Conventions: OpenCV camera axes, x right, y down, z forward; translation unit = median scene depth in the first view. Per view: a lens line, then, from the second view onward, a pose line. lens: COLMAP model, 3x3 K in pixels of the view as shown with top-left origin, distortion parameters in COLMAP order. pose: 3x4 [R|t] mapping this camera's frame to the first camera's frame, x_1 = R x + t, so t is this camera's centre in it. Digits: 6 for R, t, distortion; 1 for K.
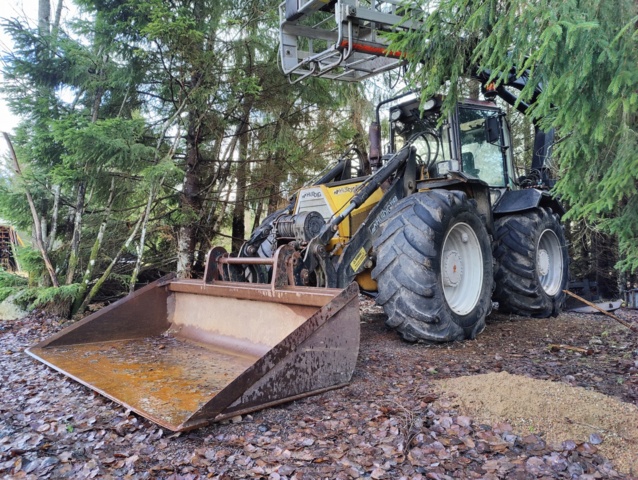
lens RADIAL K [[440.2, 0, 319.0], [0, 440.2, 248.6], [0, 0, 1]] dist [0.044996, -0.000332]
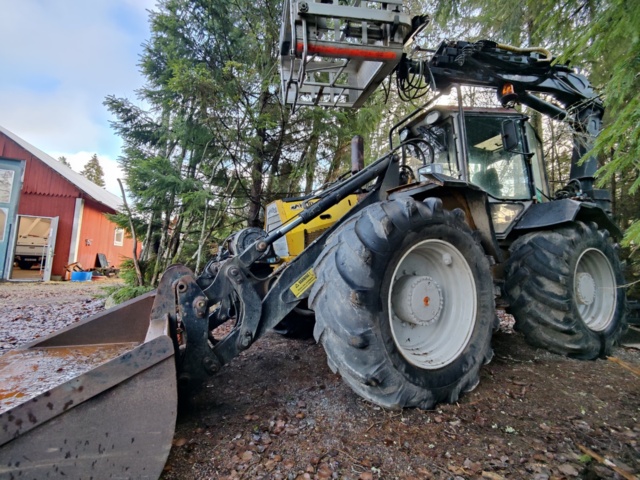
lens RADIAL K [[272.1, 0, 320.4], [0, 272.1, 243.7], [0, 0, 1]] dist [0.016945, -0.011802]
pose [[0.944199, 0.004289, -0.329347, 0.272341], [-0.019808, 0.998845, -0.043780, -0.026077], [0.328778, 0.047861, 0.943194, 0.472841]]
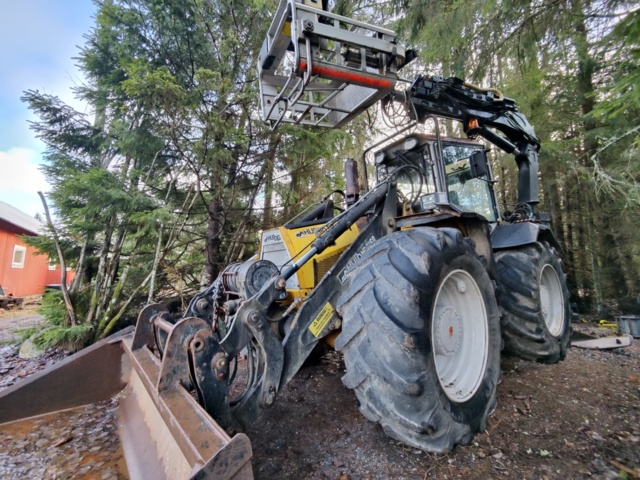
lens RADIAL K [[272.1, 0, 320.4], [0, 272.1, 243.7], [0, 0, 1]] dist [0.016945, -0.011802]
pose [[0.992955, -0.028502, -0.115010, 0.136209], [0.019454, 0.996682, -0.079038, -0.065808], [0.116881, 0.076244, 0.990215, 0.474814]]
